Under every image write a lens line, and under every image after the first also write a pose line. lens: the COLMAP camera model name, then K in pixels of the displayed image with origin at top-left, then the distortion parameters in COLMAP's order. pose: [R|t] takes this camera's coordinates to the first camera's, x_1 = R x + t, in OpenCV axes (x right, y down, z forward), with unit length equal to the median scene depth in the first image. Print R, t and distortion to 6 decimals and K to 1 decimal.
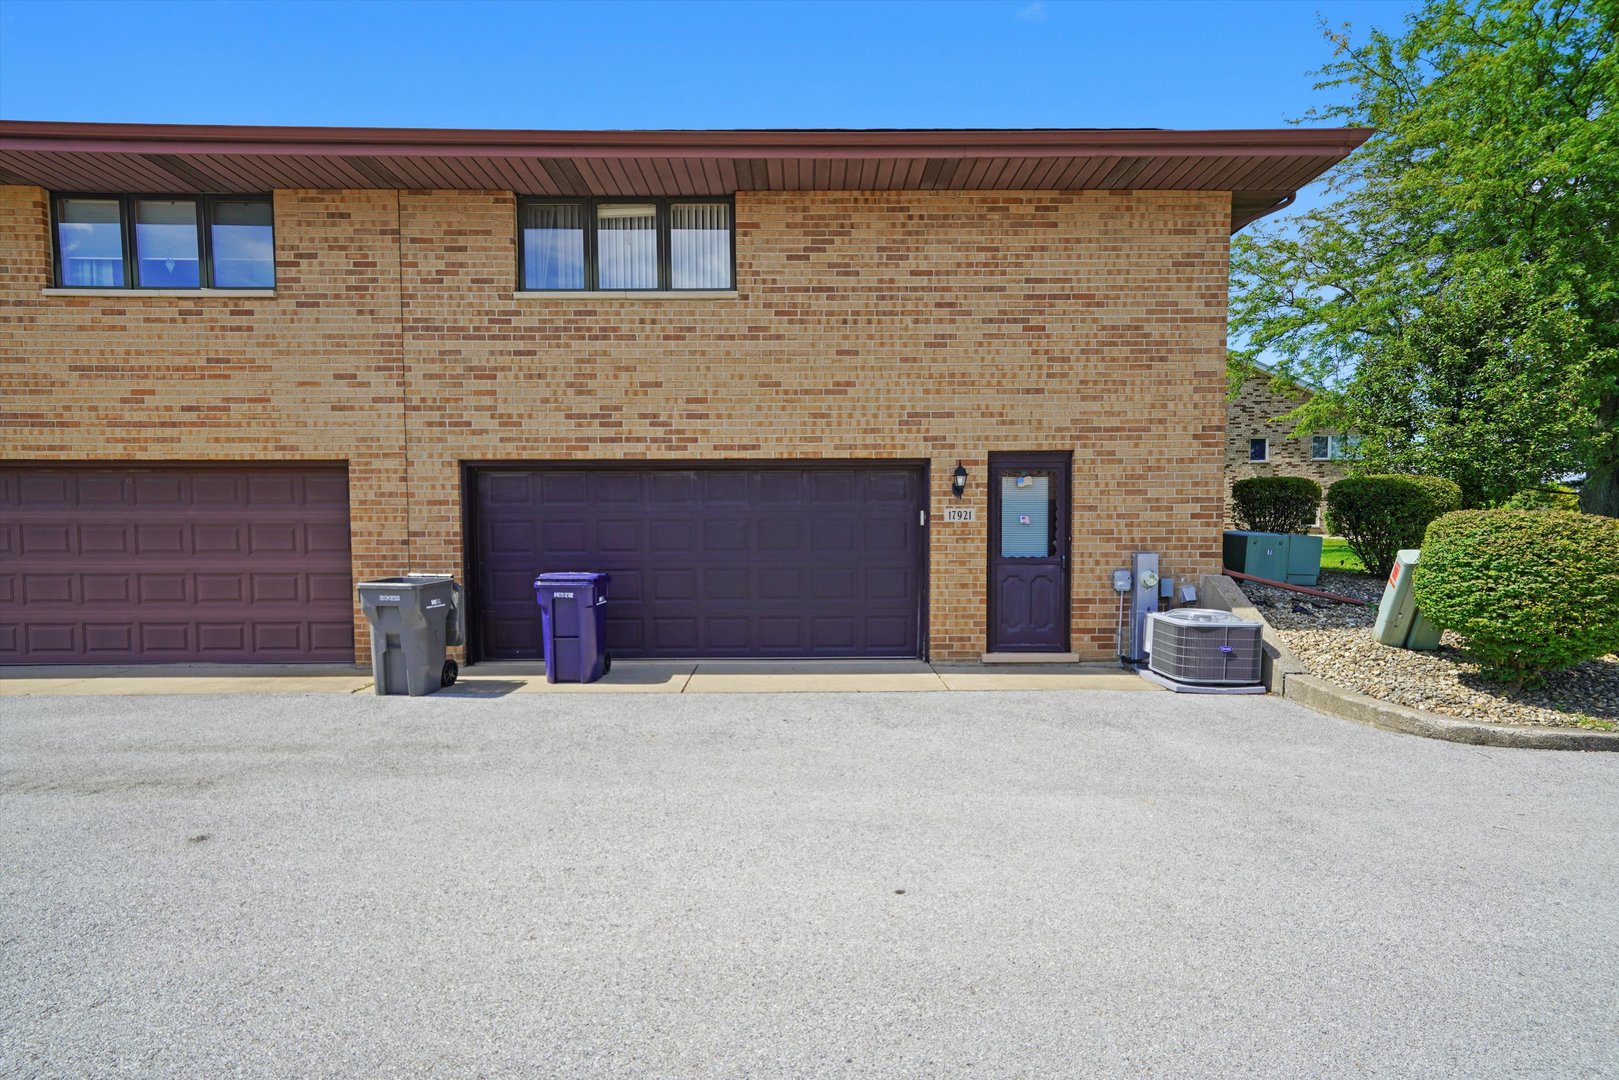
lens RADIAL K [[694.3, 0, 812.3], [0, 694.3, 581.5], [0, 0, 1]] dist [0.010651, 0.000105]
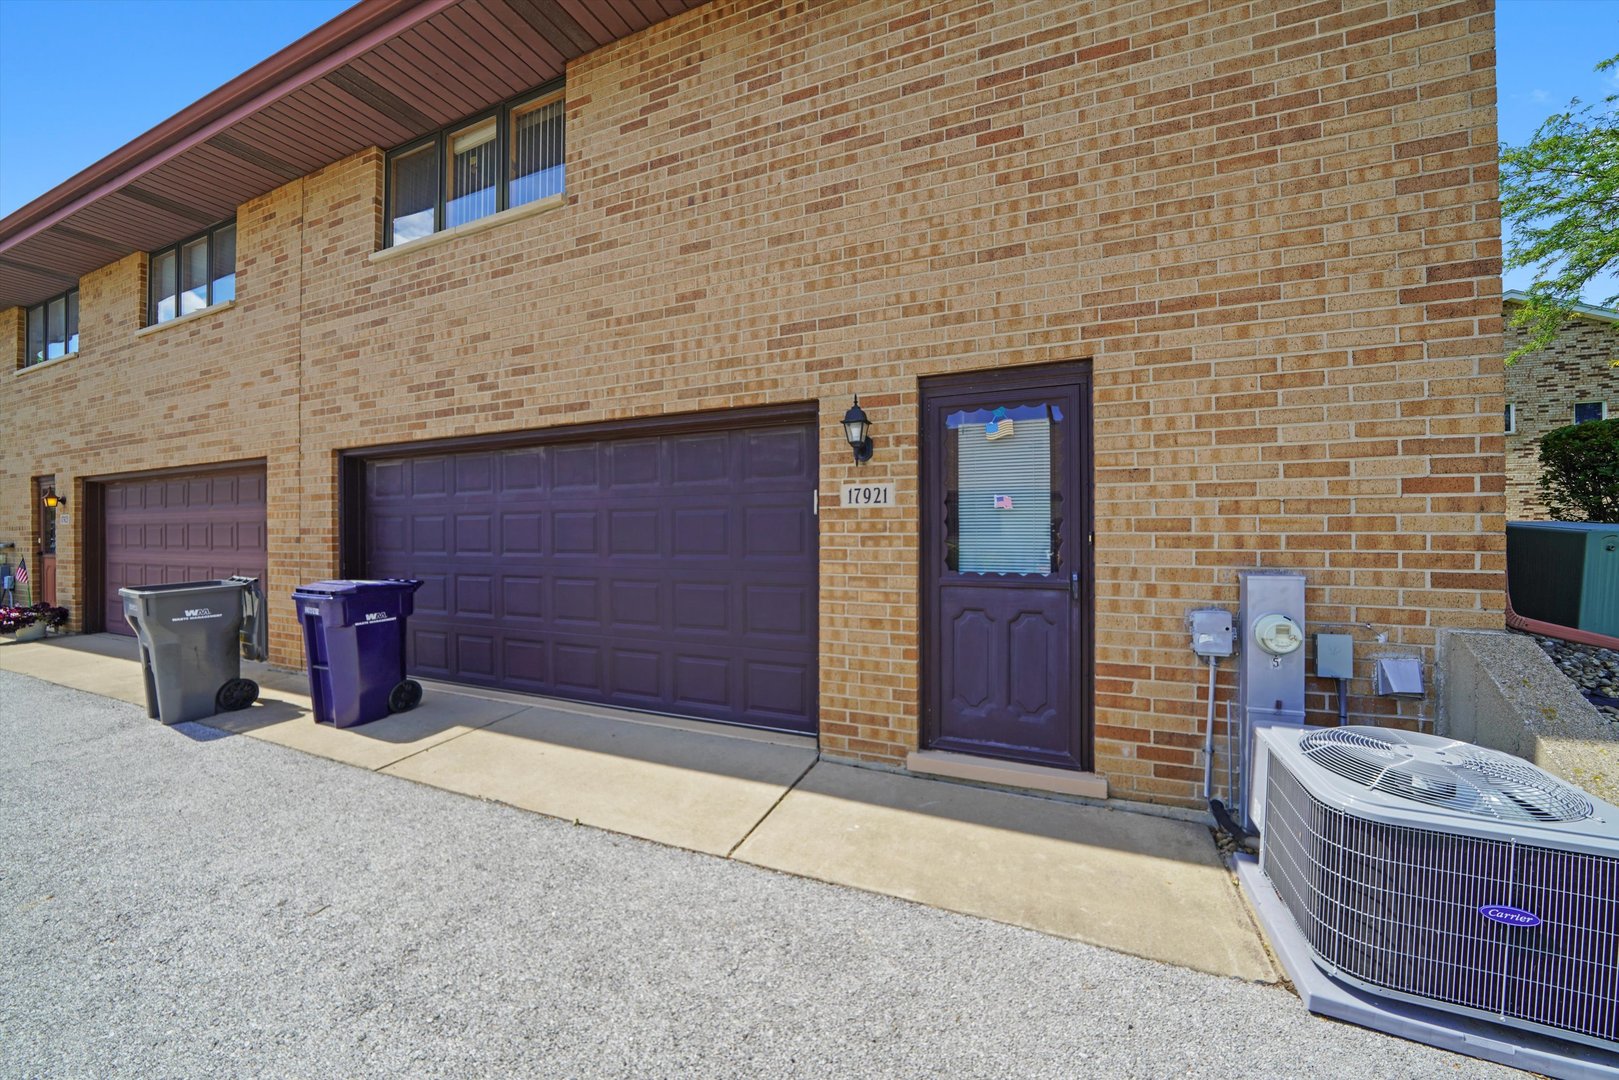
lens RADIAL K [[572.6, 0, 810.6], [0, 572.6, 538.9], [0, 0, 1]] dist [-0.026443, 0.002573]
pose [[0.924917, 0.003998, -0.380149, 0.347705], [-0.021425, 0.998904, -0.041624, -0.041451], [0.379566, 0.046644, 0.923988, 0.567822]]
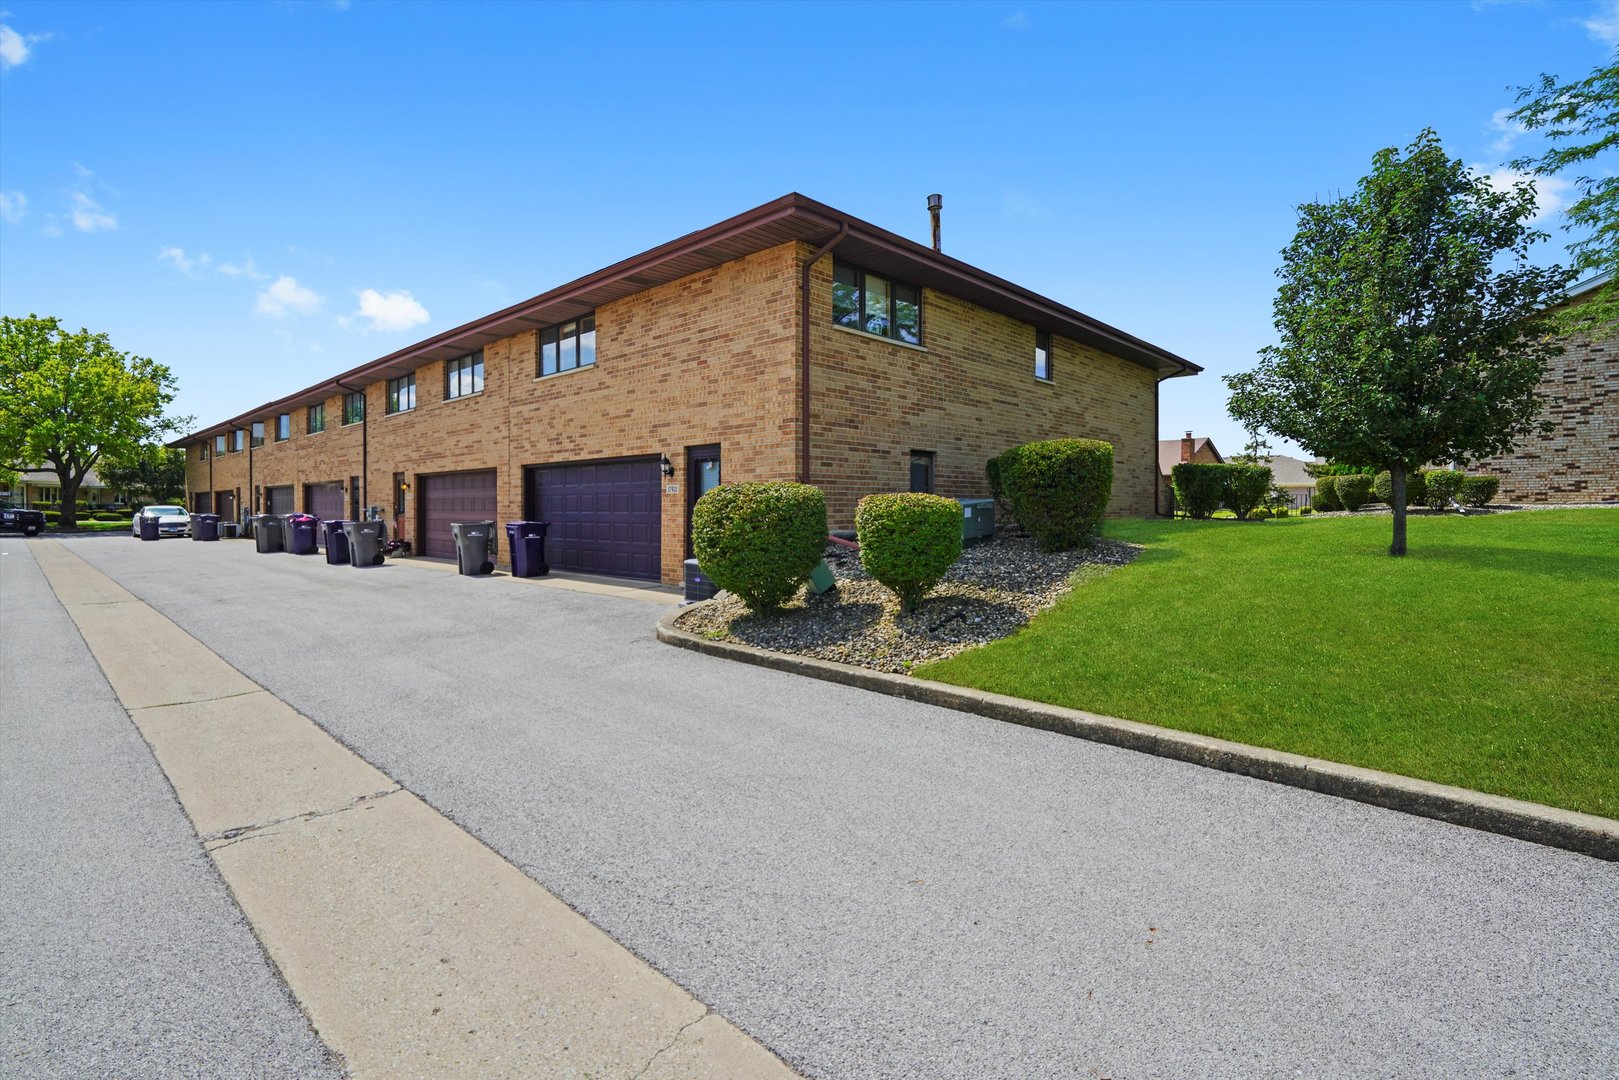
lens RADIAL K [[743.4, 0, 807.6], [0, 743.4, 530.3], [0, 0, 1]] dist [0.001995, 0.001739]
pose [[0.724876, 0.024608, -0.688439, 1.567170], [-0.046003, 0.998860, -0.012735, 0.001636], [0.687341, 0.040901, 0.725182, 0.025250]]
